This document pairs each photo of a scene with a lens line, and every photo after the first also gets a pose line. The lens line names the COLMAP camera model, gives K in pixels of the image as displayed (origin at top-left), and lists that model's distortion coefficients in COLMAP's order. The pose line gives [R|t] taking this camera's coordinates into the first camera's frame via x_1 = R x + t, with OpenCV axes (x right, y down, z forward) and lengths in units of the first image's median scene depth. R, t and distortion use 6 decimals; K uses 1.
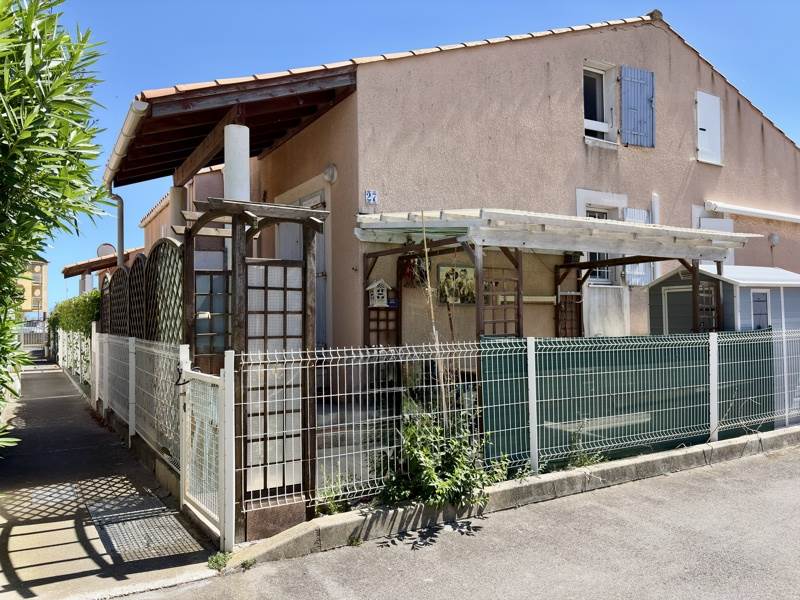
lens RADIAL K [[609.7, 0, 399.5], [0, 609.7, 300.0], [0, 0, 1]] dist [0.006092, 0.000413]
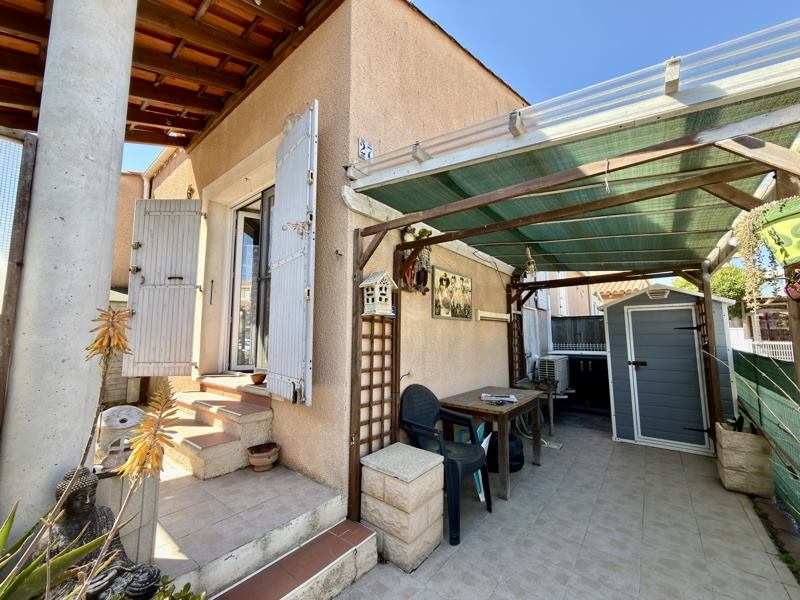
lens RADIAL K [[318.2, 0, 400.3], [0, 318.2, 298.2], [0, 0, 1]] dist [-0.004039, -0.000383]
pose [[0.935064, 0.049411, 0.351017, -0.117217], [-0.018785, 0.995753, -0.090128, 0.020842], [-0.353980, 0.077682, 0.932021, 0.635345]]
